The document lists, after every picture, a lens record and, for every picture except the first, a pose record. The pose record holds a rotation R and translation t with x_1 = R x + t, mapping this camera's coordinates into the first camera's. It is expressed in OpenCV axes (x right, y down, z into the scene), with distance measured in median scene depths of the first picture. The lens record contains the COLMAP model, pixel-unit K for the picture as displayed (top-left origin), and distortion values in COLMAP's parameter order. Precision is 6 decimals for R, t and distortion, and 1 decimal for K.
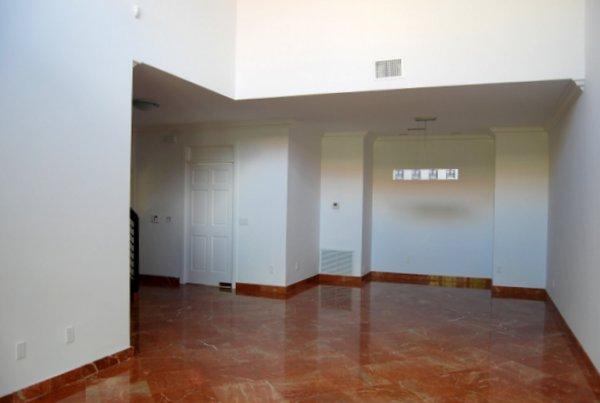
lens RADIAL K [[482.3, 0, 313.0], [0, 482.3, 203.0], [0, 0, 1]] dist [-0.065802, 0.005095]
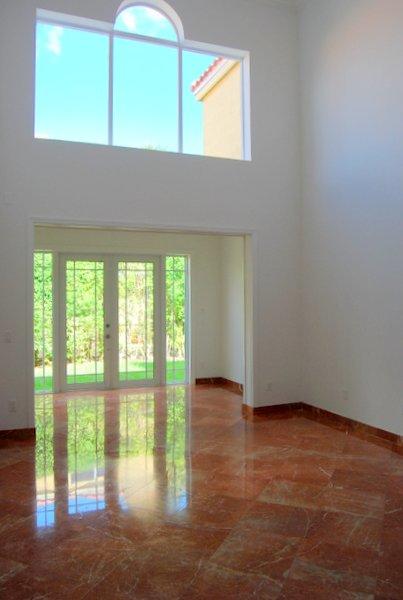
lens RADIAL K [[475.9, 0, 201.5], [0, 475.9, 300.0], [0, 0, 1]] dist [-0.073767, 0.006983]
pose [[-0.742524, -0.014626, -0.669660, 0.455726], [-0.008189, 0.999885, -0.012759, -0.000673], [0.669770, -0.003990, -0.742558, 0.927052]]
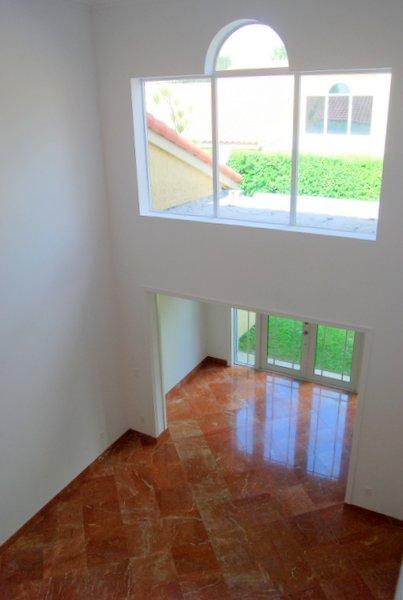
lens RADIAL K [[485.8, 0, 216.8], [0, 485.8, 301.8], [0, 0, 1]] dist [-0.074882, 0.039030]
pose [[-0.991361, -0.052643, 0.120132, -0.176765], [-0.002086, 0.922129, 0.386877, -0.533907], [-0.131143, 0.383284, -0.914273, 0.993107]]
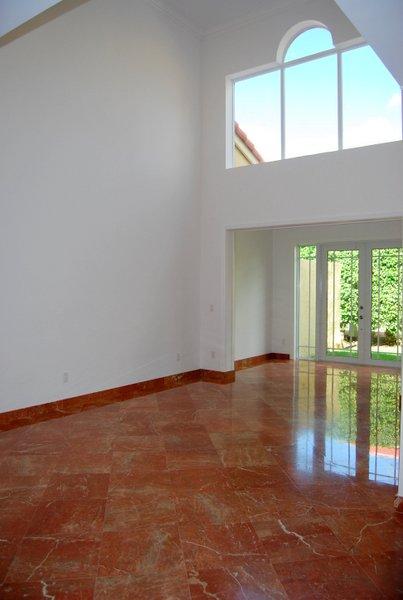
lens RADIAL K [[468.7, 0, 211.7], [0, 468.7, 295.8], [0, 0, 1]] dist [-0.074382, 0.009580]
pose [[-0.960052, -0.025714, 0.278639, -0.221026], [-0.019646, 0.999506, 0.024550, -0.006431], [-0.279132, 0.018095, -0.960082, 1.282777]]
